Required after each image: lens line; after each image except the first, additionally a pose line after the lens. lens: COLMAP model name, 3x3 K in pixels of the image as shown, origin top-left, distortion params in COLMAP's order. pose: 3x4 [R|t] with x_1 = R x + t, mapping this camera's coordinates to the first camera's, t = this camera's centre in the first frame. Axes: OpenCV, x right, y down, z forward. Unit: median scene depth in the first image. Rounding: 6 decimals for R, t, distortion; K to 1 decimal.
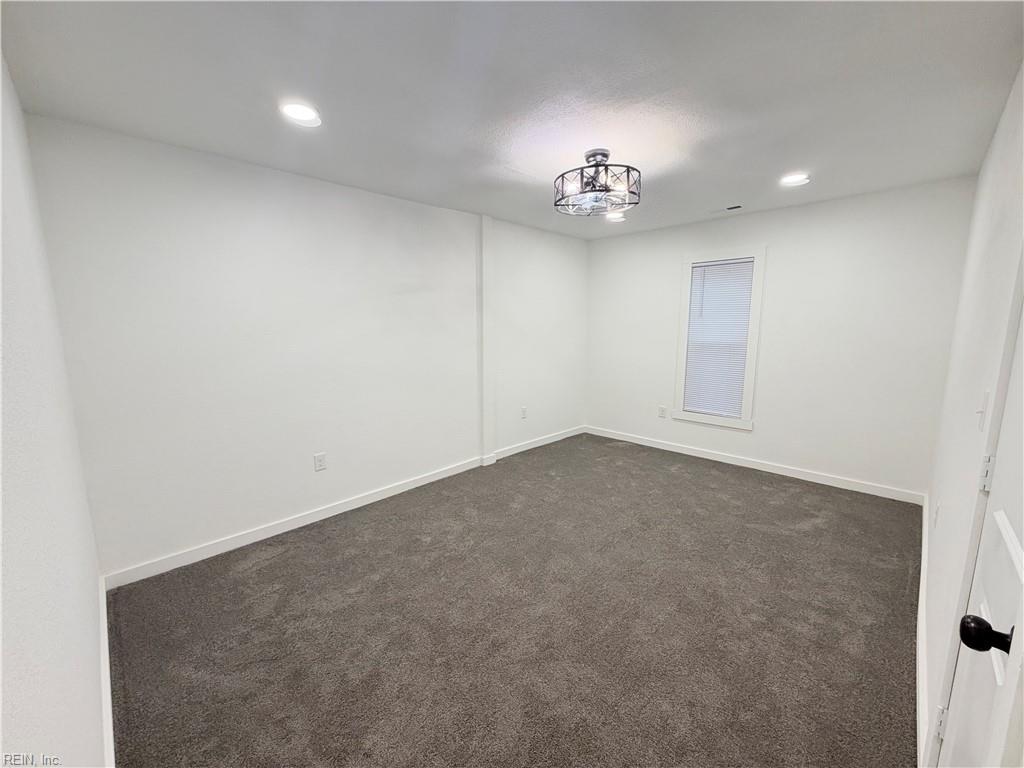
lens RADIAL K [[418.5, 0, 512.0], [0, 418.5, 384.0], [0, 0, 1]] dist [0.001137, 0.000227]
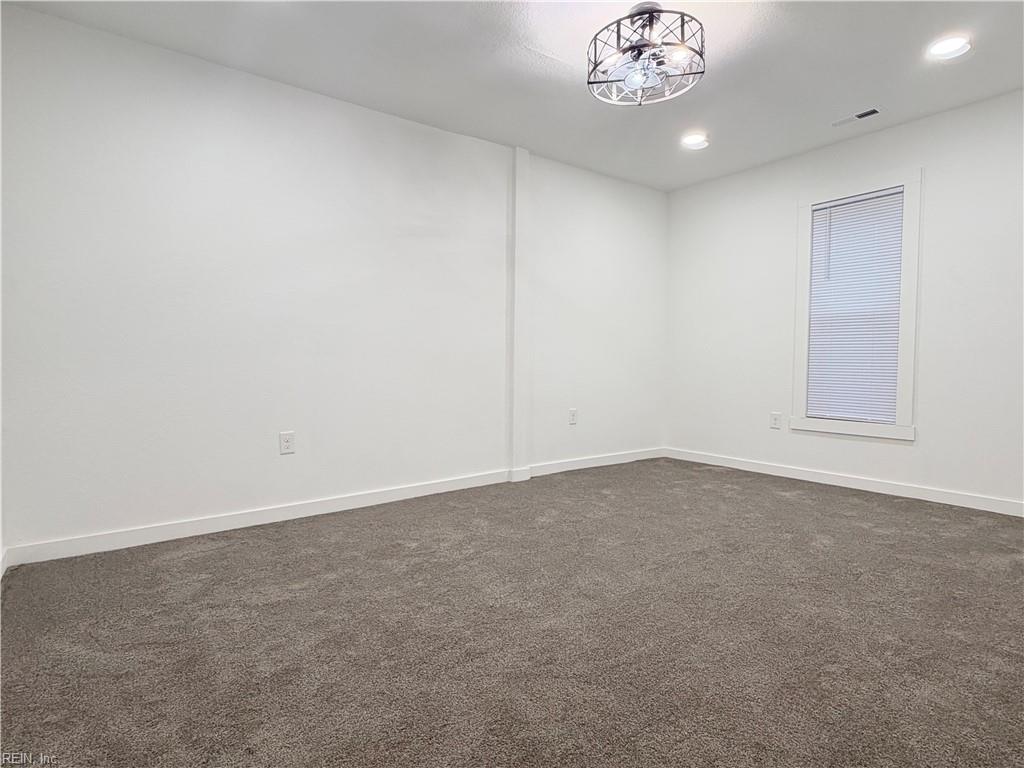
lens RADIAL K [[554.2, 0, 512.5], [0, 554.2, 387.0], [0, 0, 1]] dist [0.003008, -0.000665]
pose [[0.989169, 0.011261, -0.146347, 0.124769], [-0.026553, 0.994331, -0.102962, 0.227881], [0.144358, 0.105733, 0.983860, 0.063762]]
